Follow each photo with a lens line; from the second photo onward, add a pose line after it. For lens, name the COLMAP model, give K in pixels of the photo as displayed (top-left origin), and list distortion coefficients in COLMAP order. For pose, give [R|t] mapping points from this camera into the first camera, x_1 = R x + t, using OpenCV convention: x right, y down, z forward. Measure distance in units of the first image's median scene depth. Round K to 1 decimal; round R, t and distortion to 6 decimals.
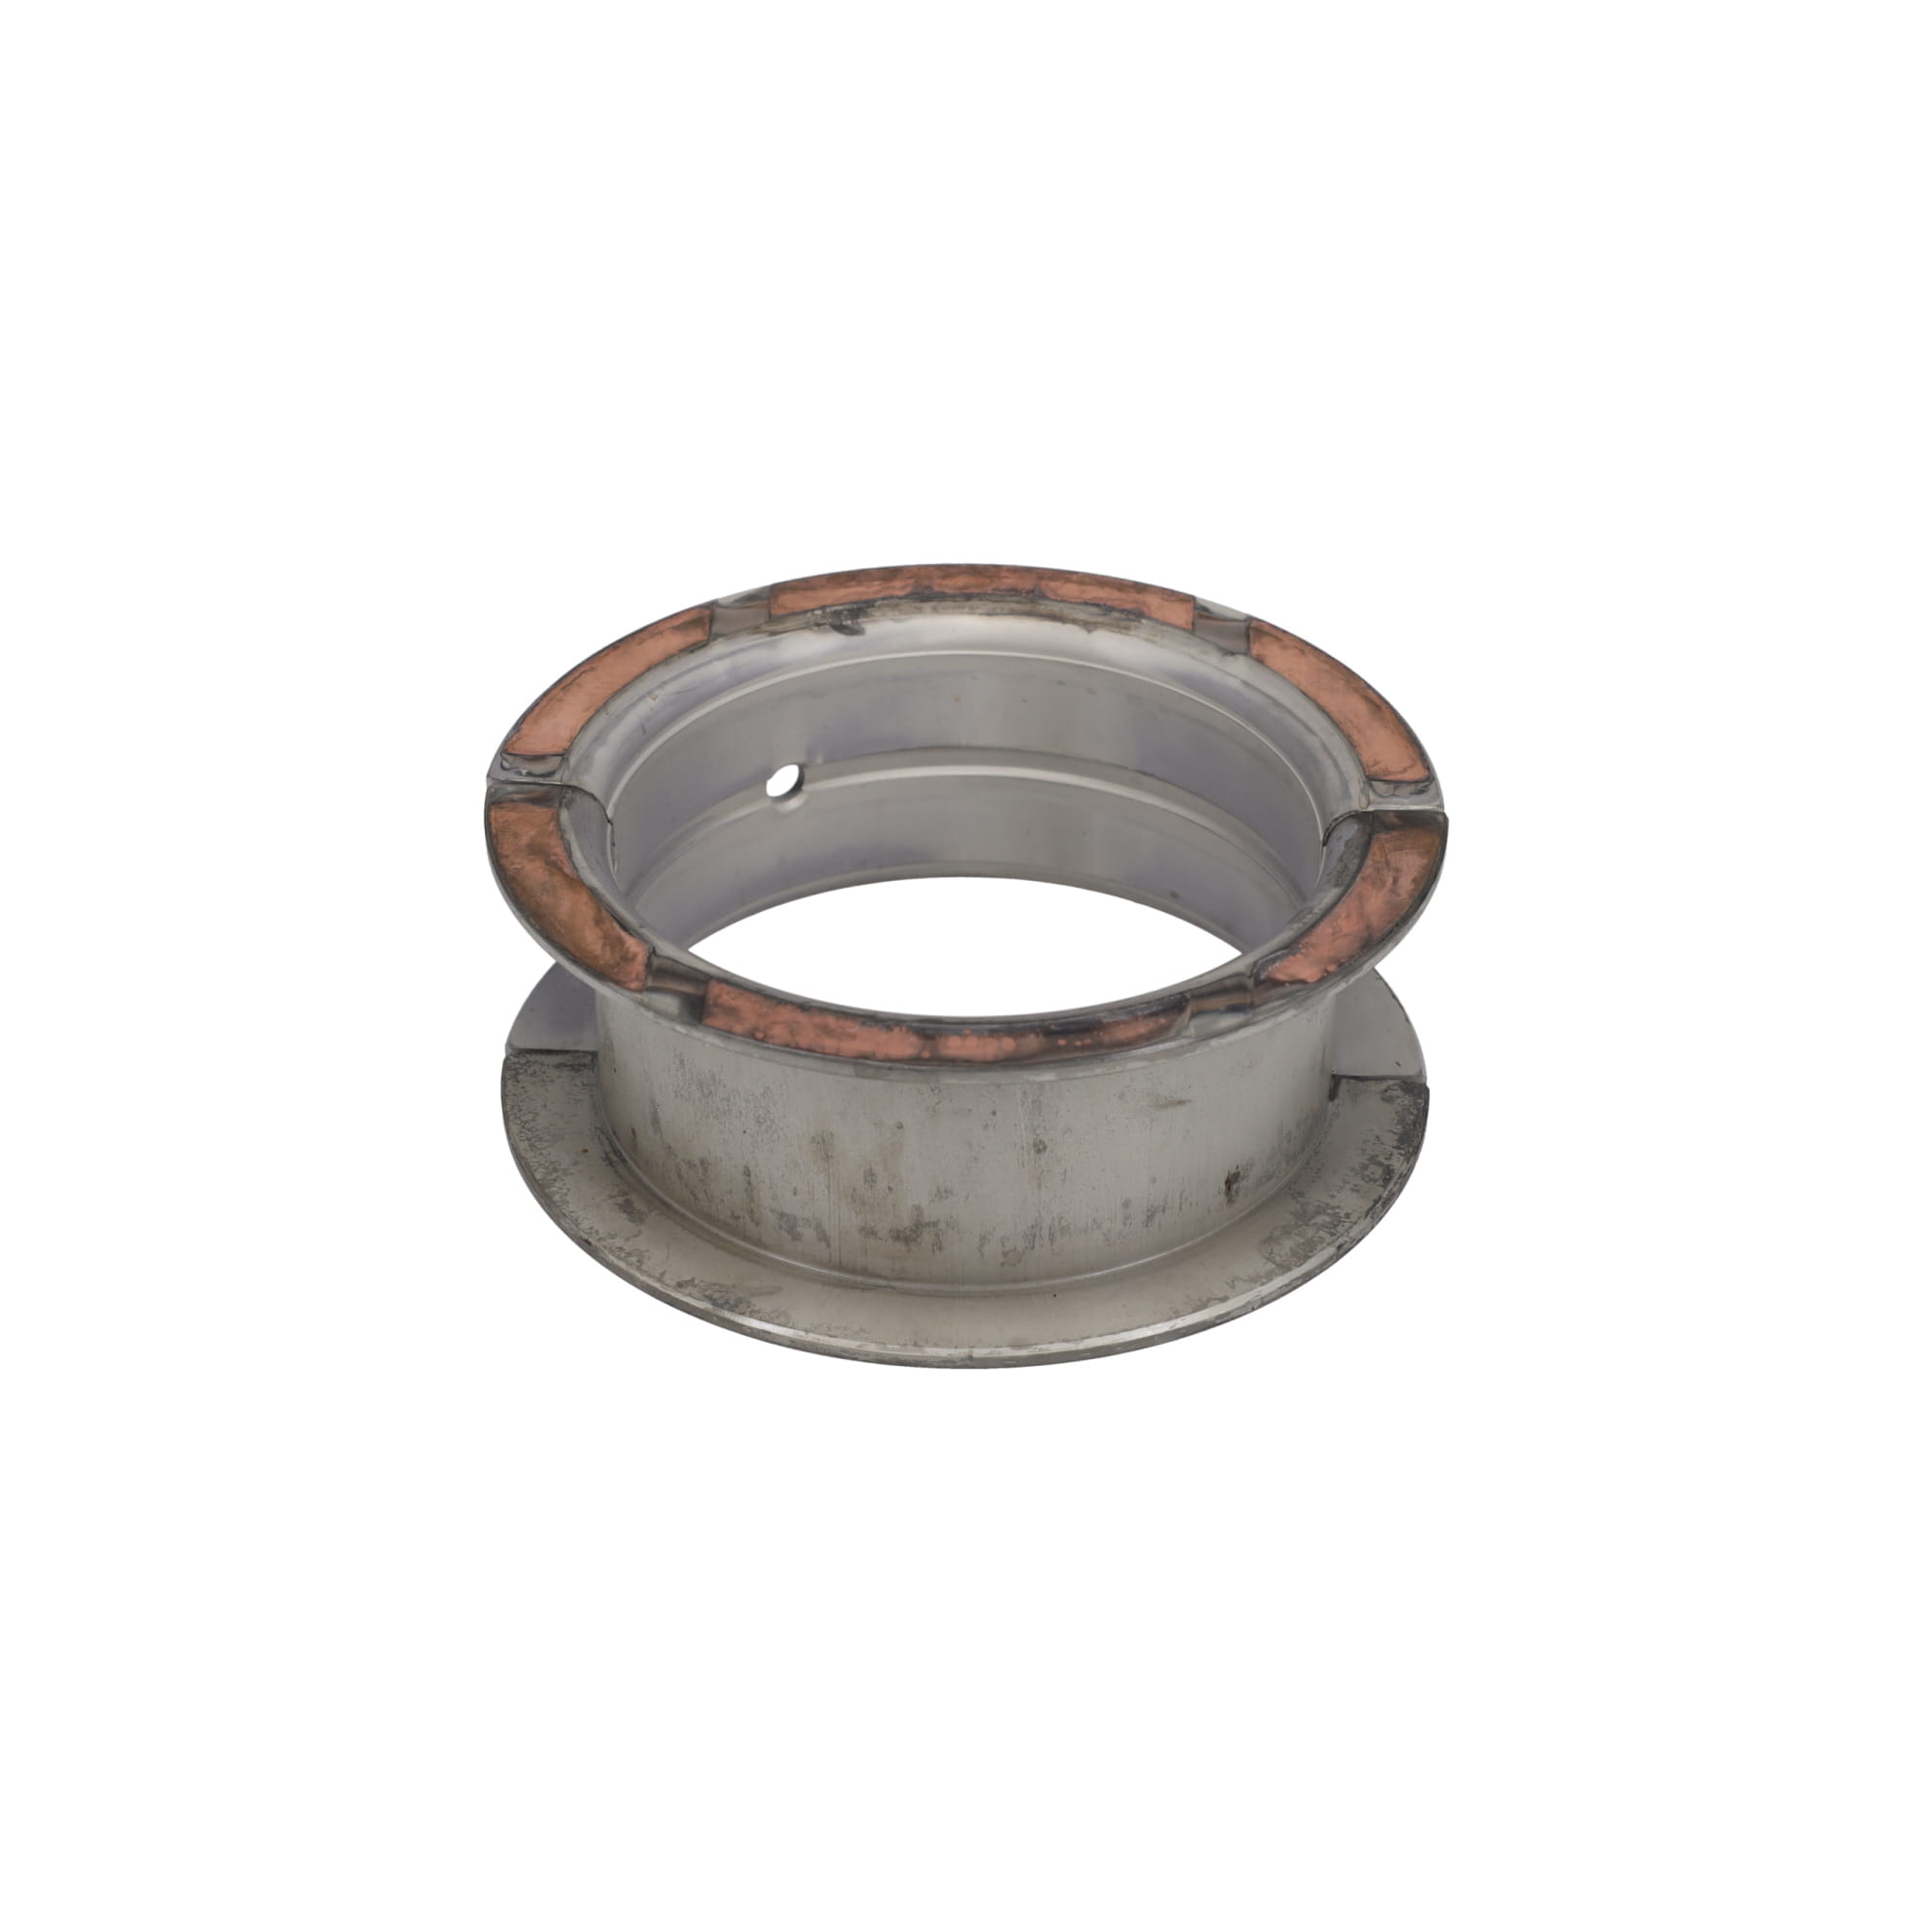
lens RADIAL K [[4602.4, 0, 969.0], [0, 4602.4, 962.5], [0, 0, 1]] dist [0.040085, 0.000000]
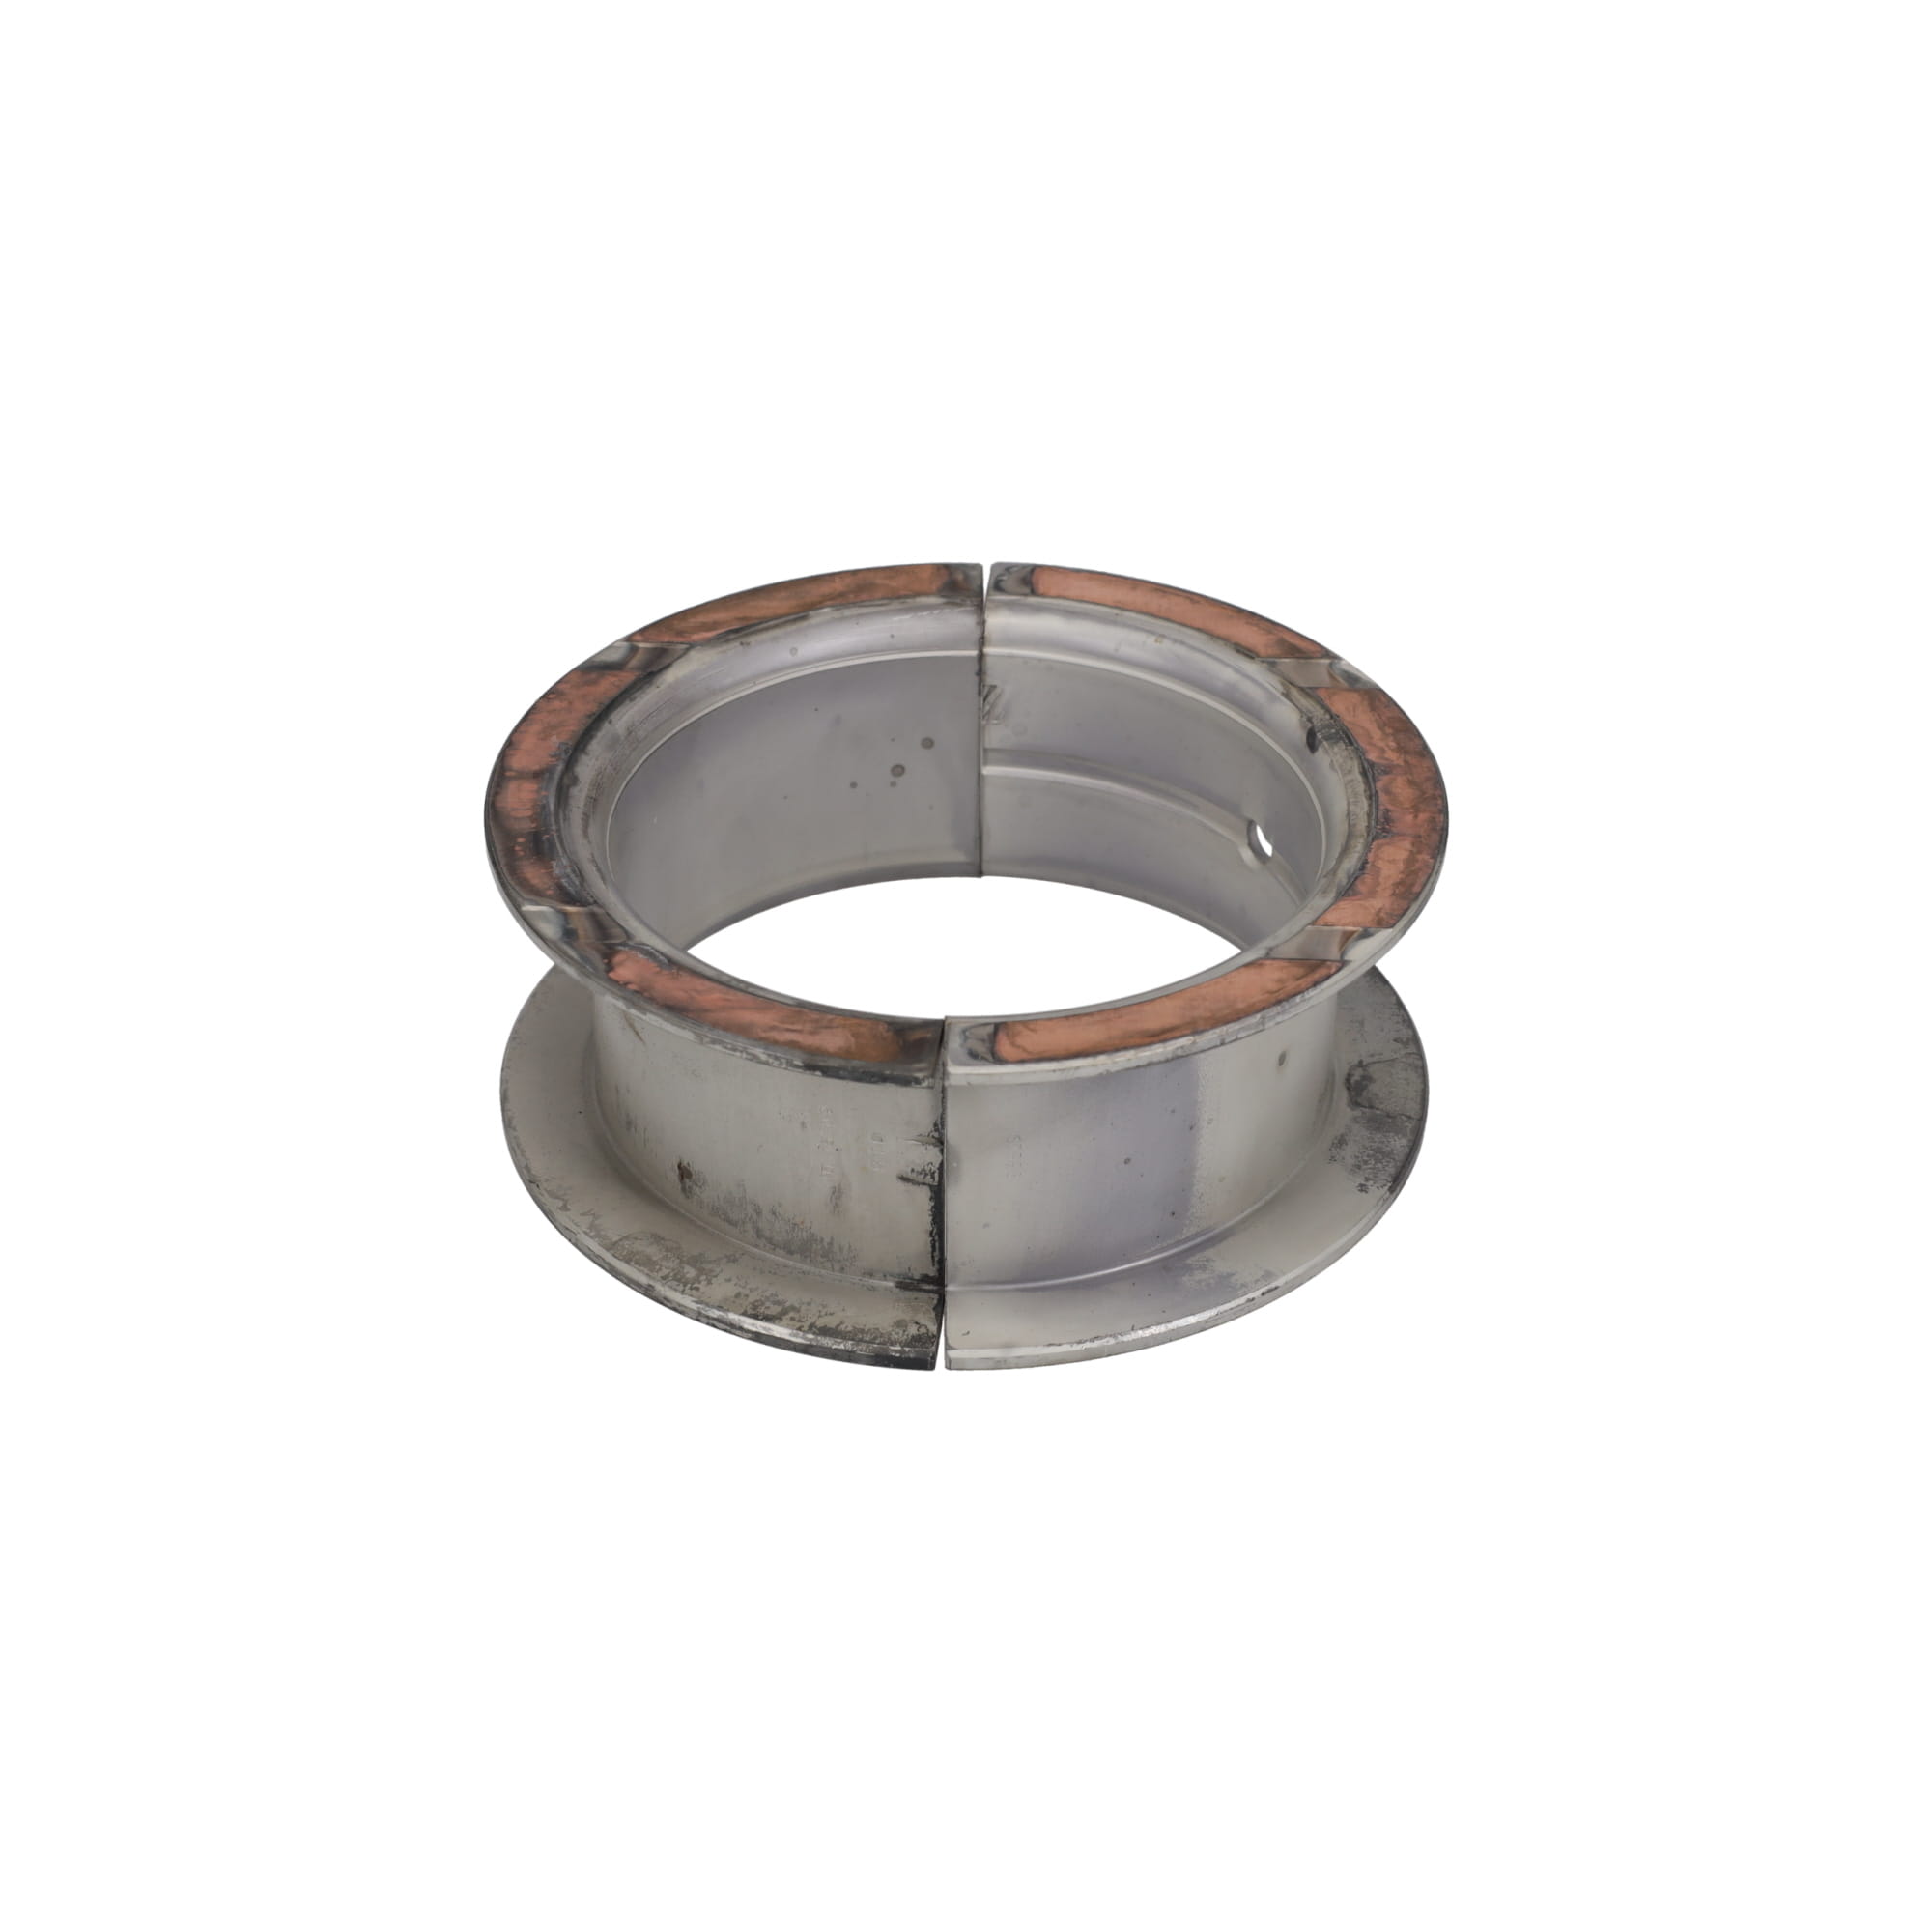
lens RADIAL K [[4602.4, 0, 975.6], [0, 4602.4, 968.6], [0, 0, 1]] dist [0.040085, 0.000000]
pose [[0.004913, 0.554142, -0.832408, 0.853261], [-0.558668, 0.691917, 0.457319, -0.469199], [0.829377, 0.462793, 0.312981, 0.709771]]
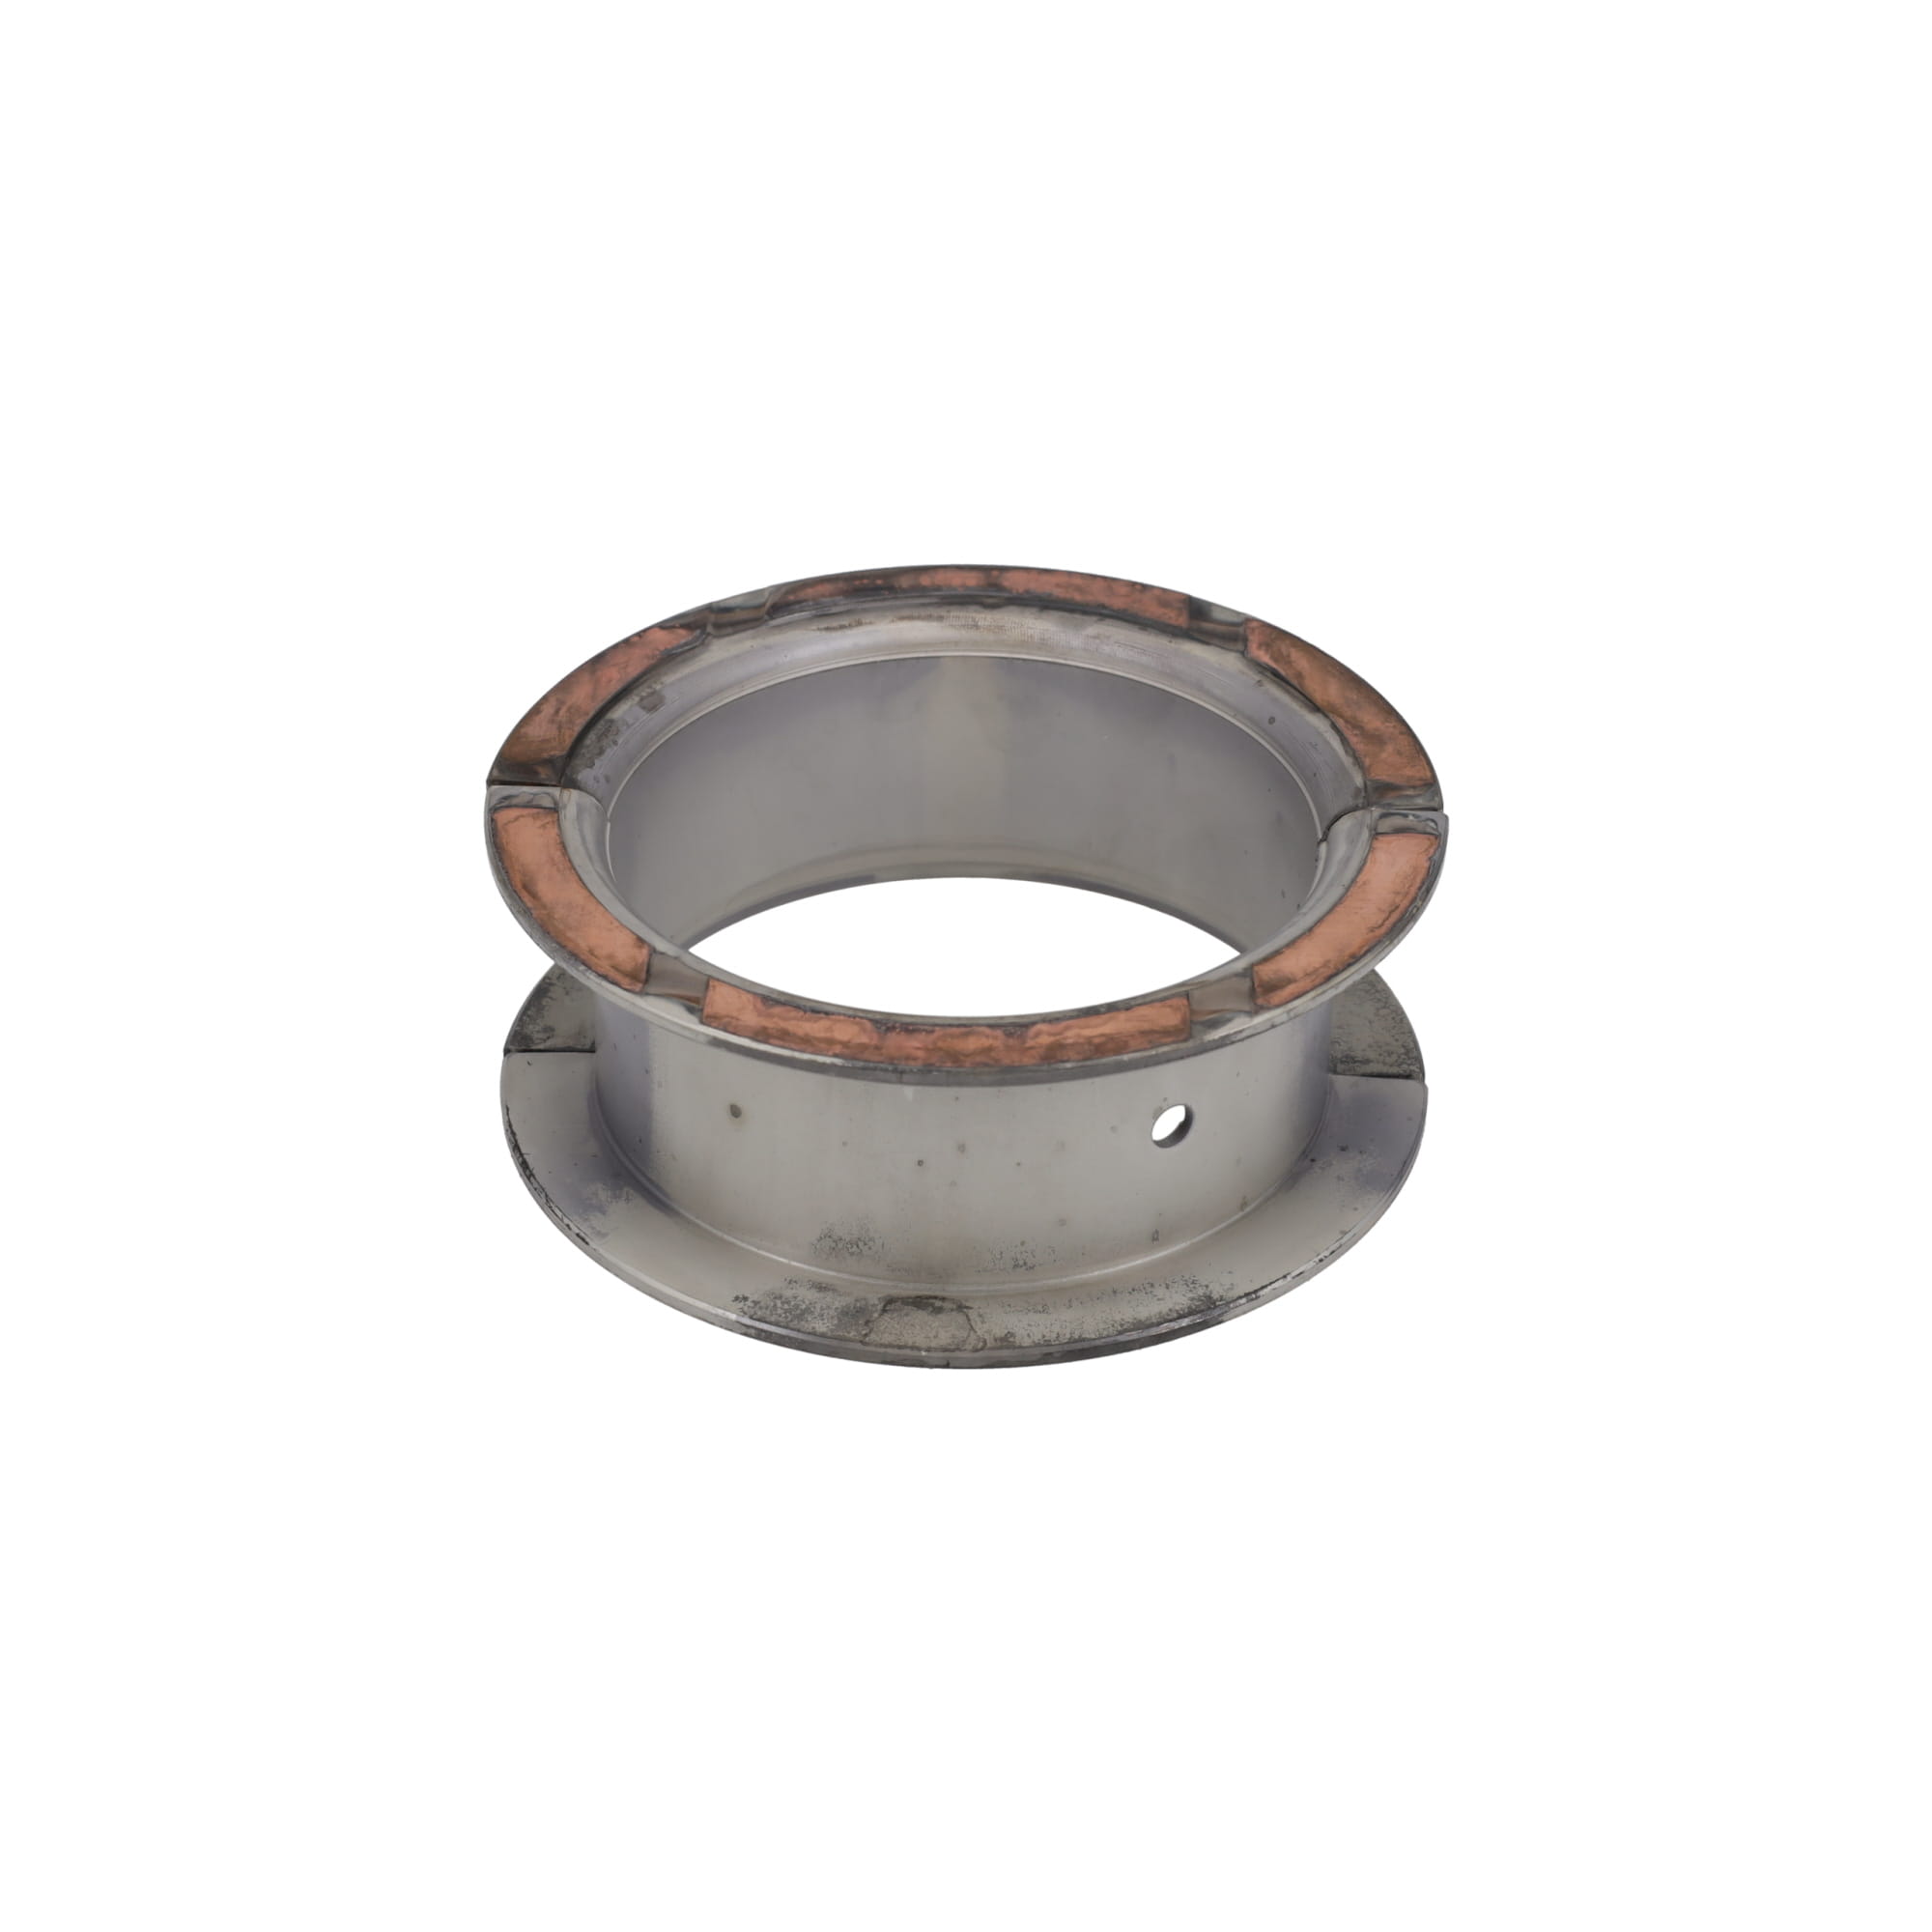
lens RADIAL K [[4602.4, 0, 974.3], [0, 4602.4, 964.6], [0, 0, 1]] dist [0.040085, 0.000000]
pose [[-0.999960, -0.002120, -0.008653, 0.005478], [-0.008806, 0.382478, 0.923923, -0.950360], [0.001351, 0.923962, -0.382481, 1.421881]]
